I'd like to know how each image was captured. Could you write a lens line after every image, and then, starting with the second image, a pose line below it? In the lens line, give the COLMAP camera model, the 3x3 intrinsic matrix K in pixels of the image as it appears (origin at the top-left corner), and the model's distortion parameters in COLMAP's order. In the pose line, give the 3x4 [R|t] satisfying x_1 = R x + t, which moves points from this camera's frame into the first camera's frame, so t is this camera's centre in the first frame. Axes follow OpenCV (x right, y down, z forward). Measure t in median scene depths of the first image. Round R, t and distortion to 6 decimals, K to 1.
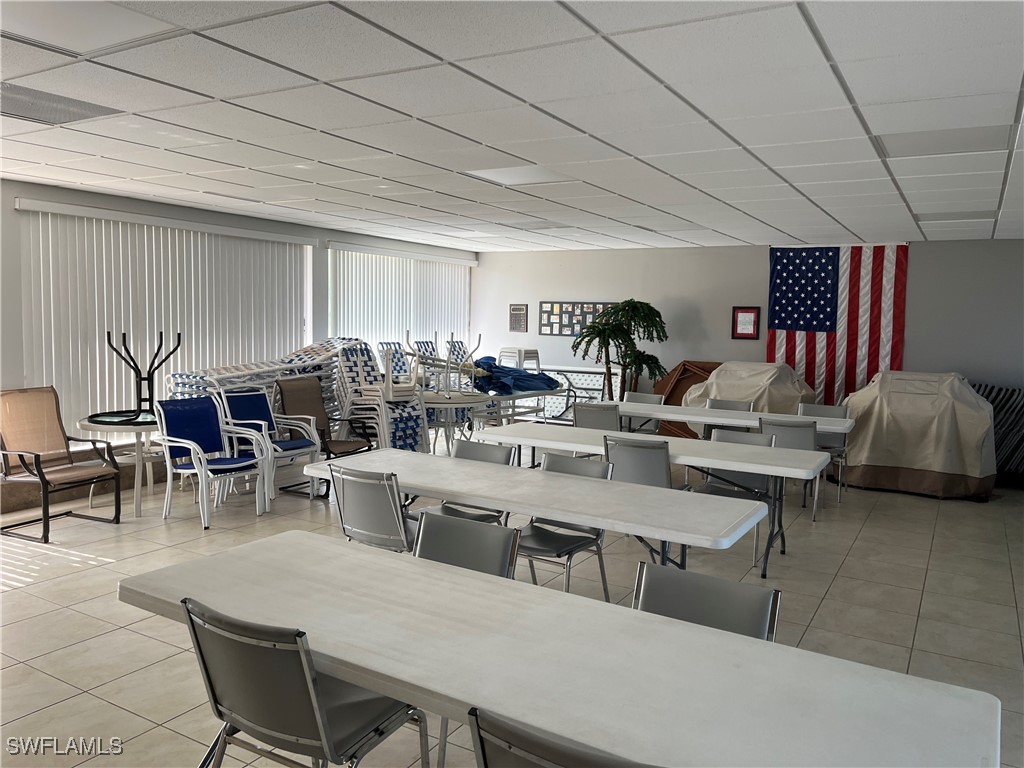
lens RADIAL K [[777.8, 0, 520.0], [0, 777.8, 383.5], [0, 0, 1]] dist [0.026538, -0.024020]
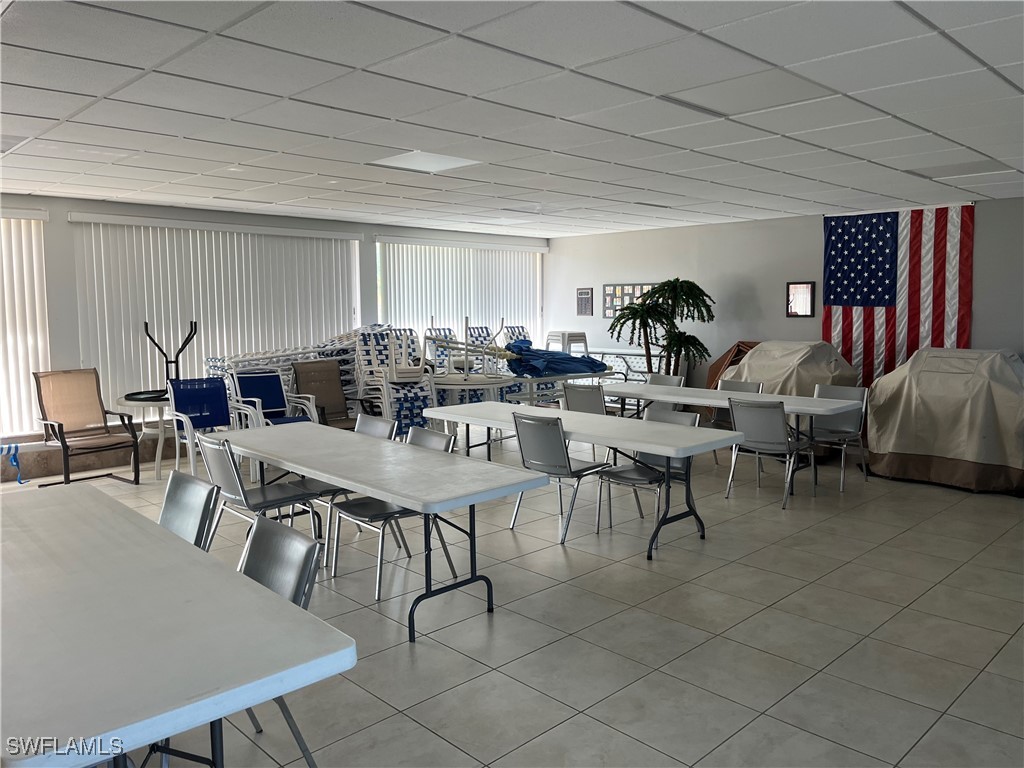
lens RADIAL K [[777.8, 0, 522.5], [0, 777.8, 377.3], [0, 0, 1]] dist [0.026538, -0.024020]
pose [[0.963468, -0.003619, -0.267800, 0.262927], [0.004892, 0.999980, 0.004087, 0.011467], [0.267780, -0.005248, 0.963466, 0.017601]]
